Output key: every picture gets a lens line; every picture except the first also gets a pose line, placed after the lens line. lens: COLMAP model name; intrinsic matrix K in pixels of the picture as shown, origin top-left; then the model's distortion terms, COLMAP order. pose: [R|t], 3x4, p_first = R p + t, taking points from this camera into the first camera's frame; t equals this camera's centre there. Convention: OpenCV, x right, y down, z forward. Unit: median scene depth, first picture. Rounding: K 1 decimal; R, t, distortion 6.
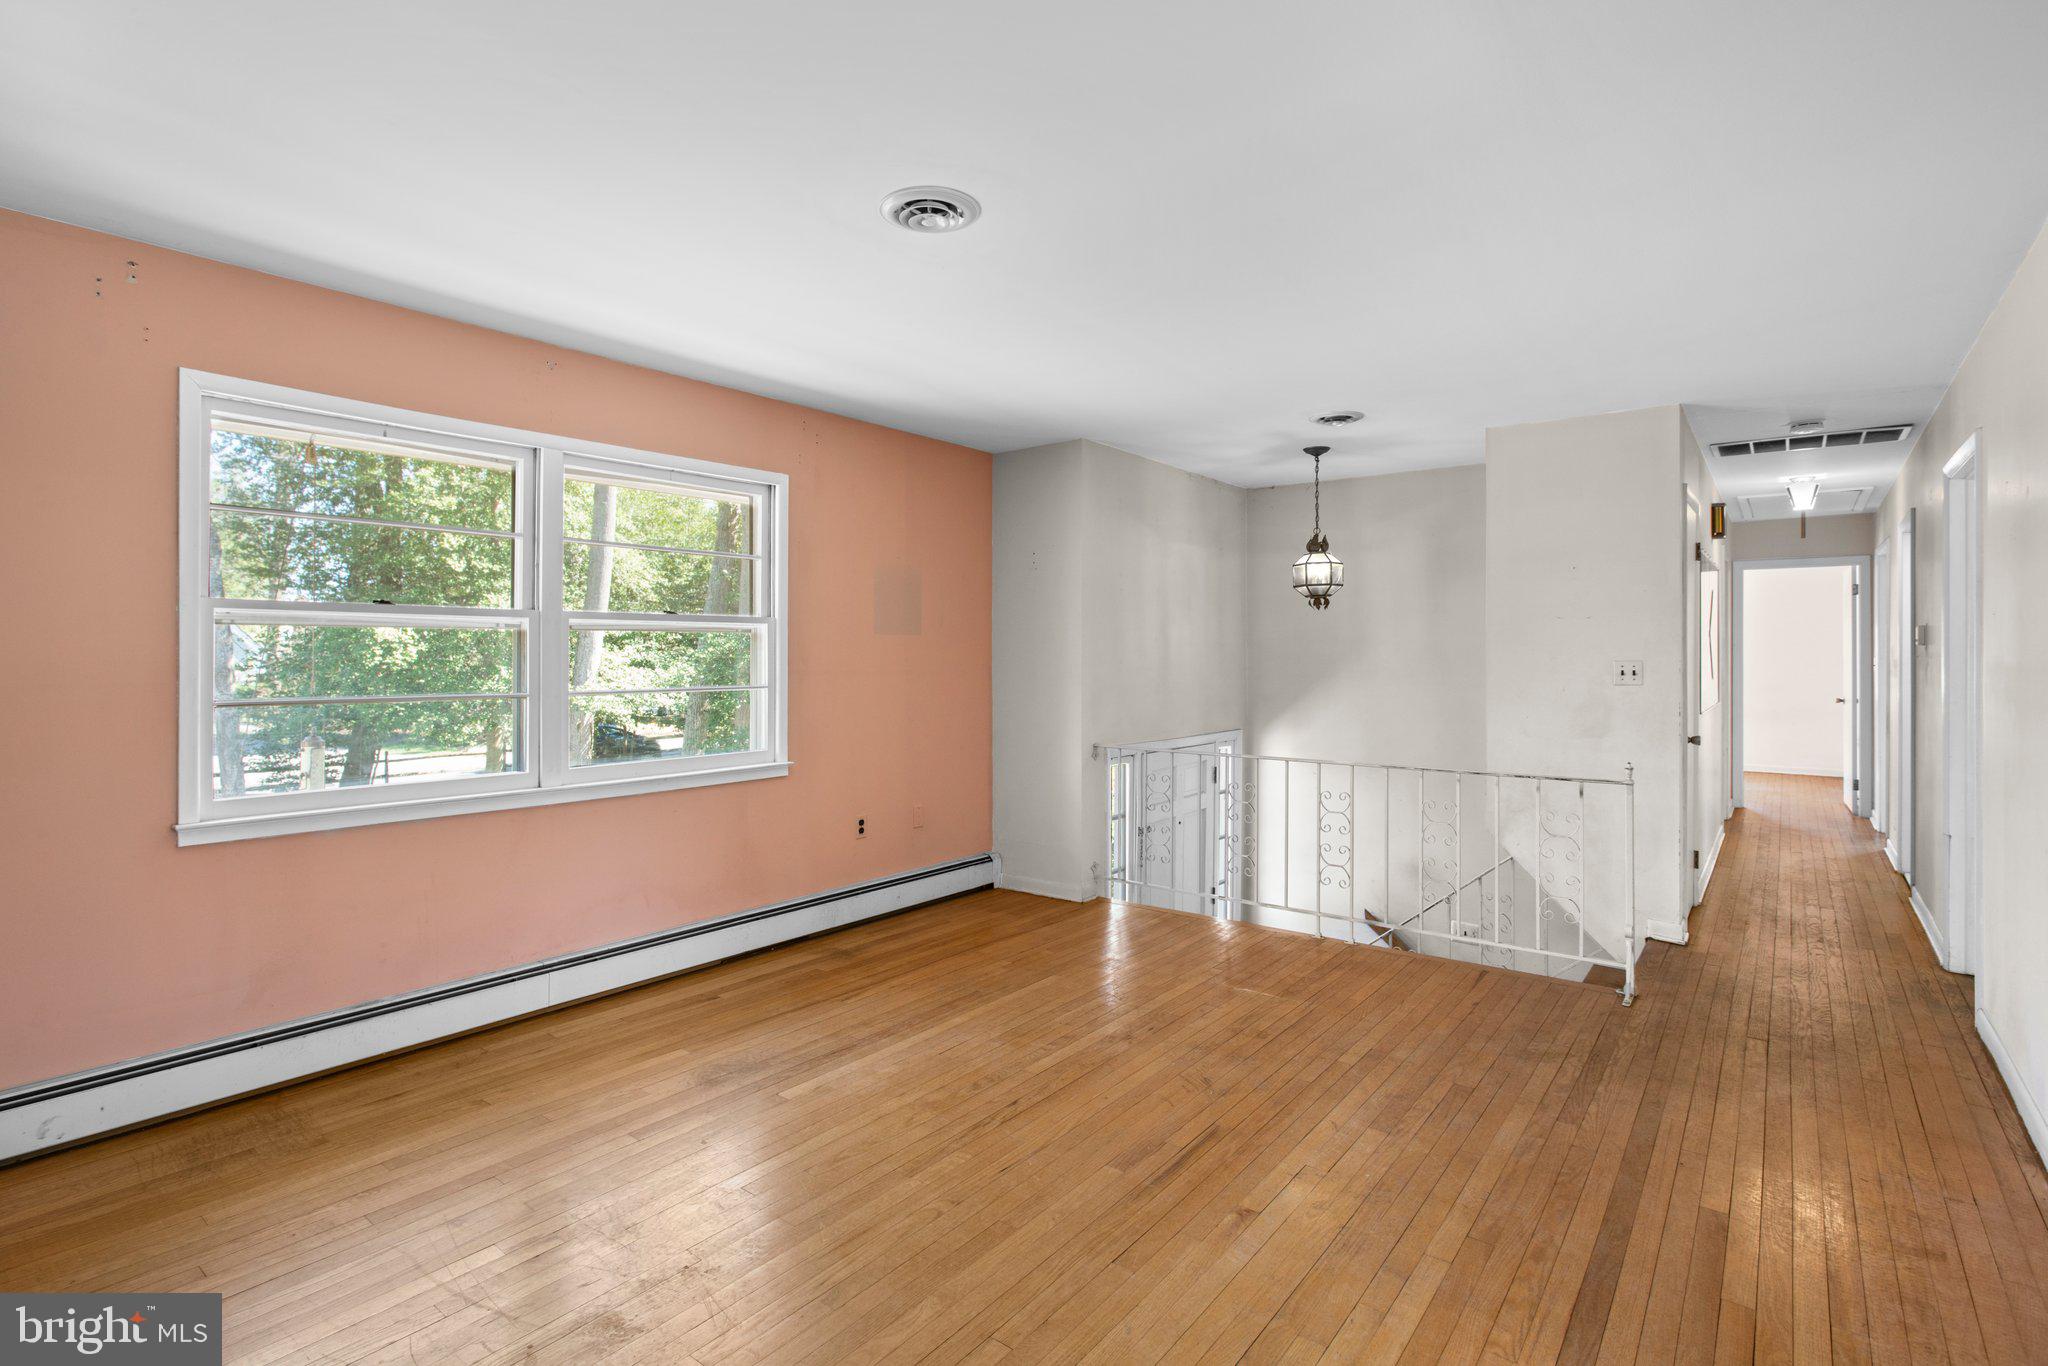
lens RADIAL K [[986.7, 0, 1010.2], [0, 986.7, 655.0], [0, 0, 1]] dist [-0.026388, 0.018528]
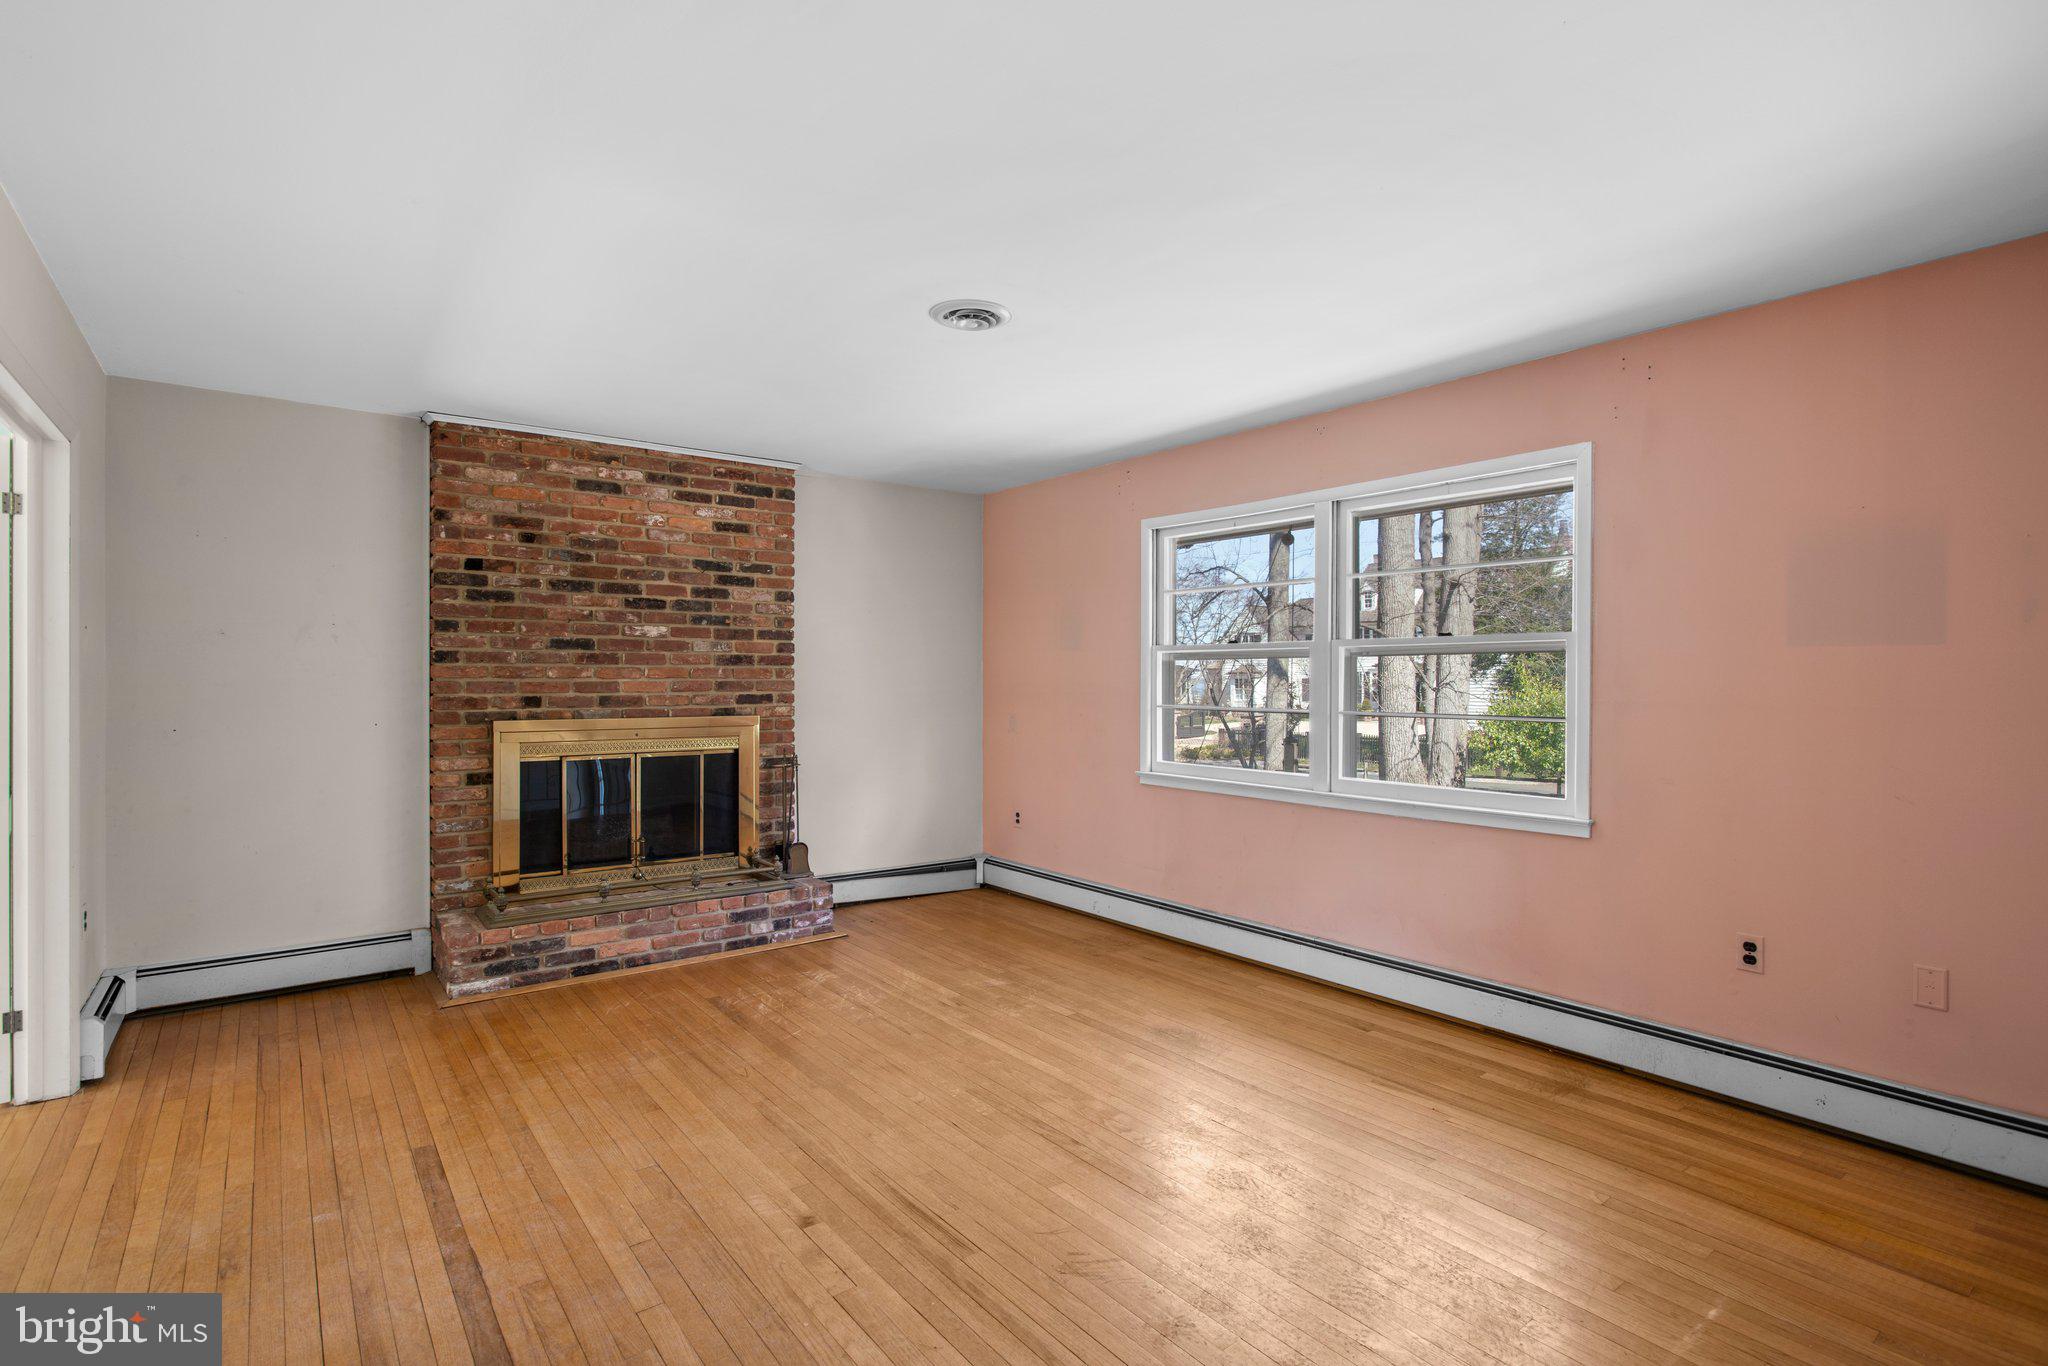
lens RADIAL K [[988.5, 0, 1024.0], [0, 988.5, 683.0], [0, 0, 1]] dist [-0.001088, 0.008711]
pose [[-0.241228, 0.004929, -0.970456, 0.758202], [0.001405, 0.999988, 0.004729, -0.001663], [0.970468, -0.000222, -0.241231, 0.934385]]
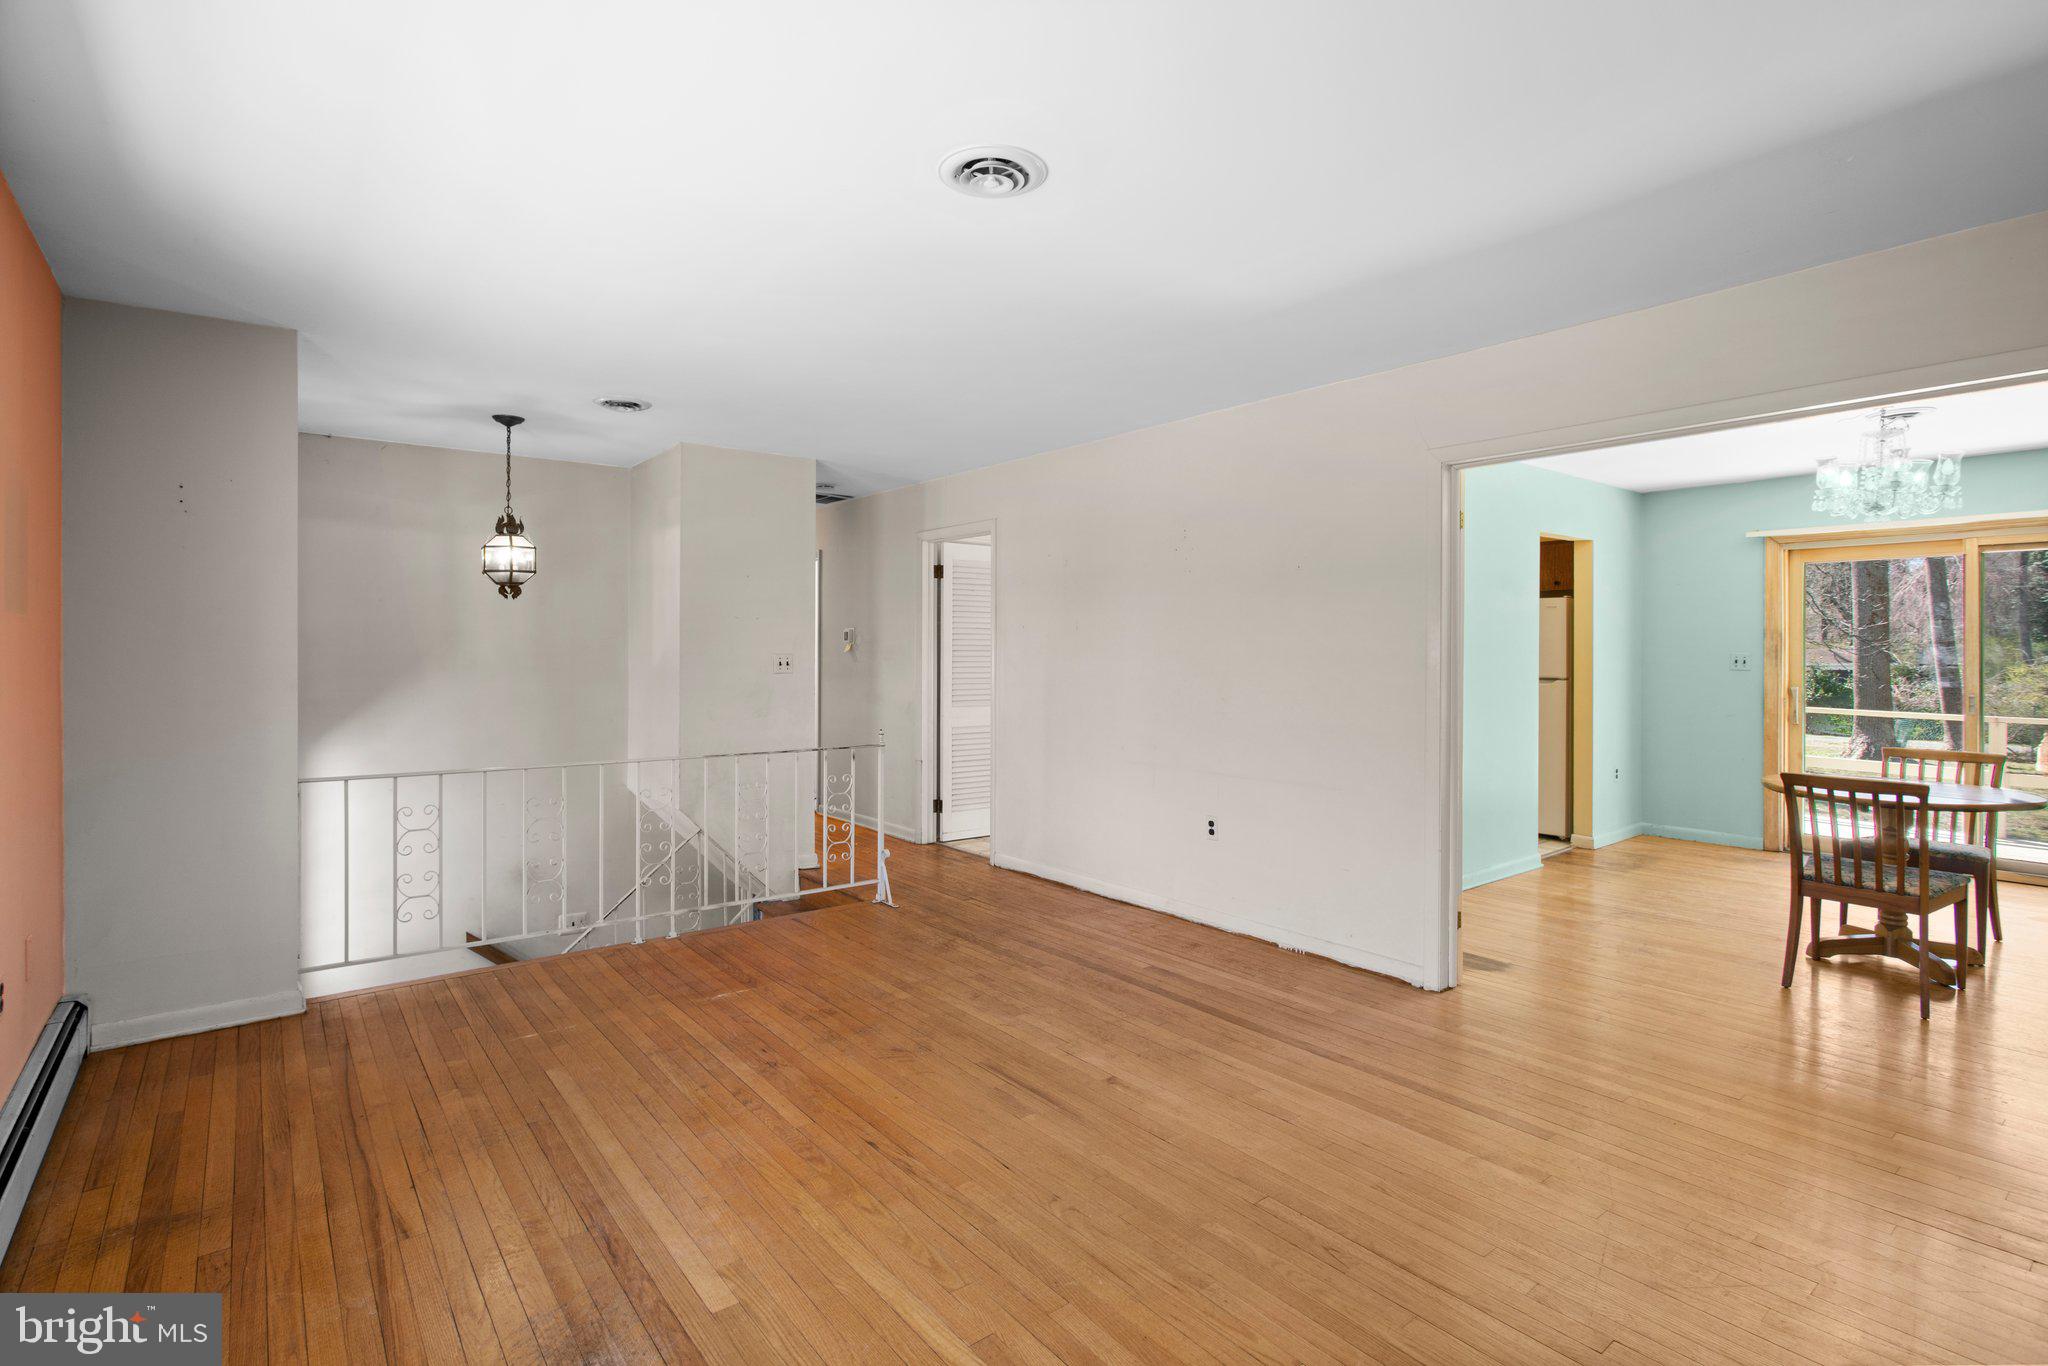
lens RADIAL K [[986.7, 0, 1010.2], [0, 986.7, 655.0], [0, 0, 1]] dist [-0.026388, 0.018528]
pose [[0.239969, -0.006090, 0.970761, -0.668413], [-0.001944, 0.999975, 0.006754, -0.003094], [-0.970779, -0.003508, 0.239951, 0.519757]]
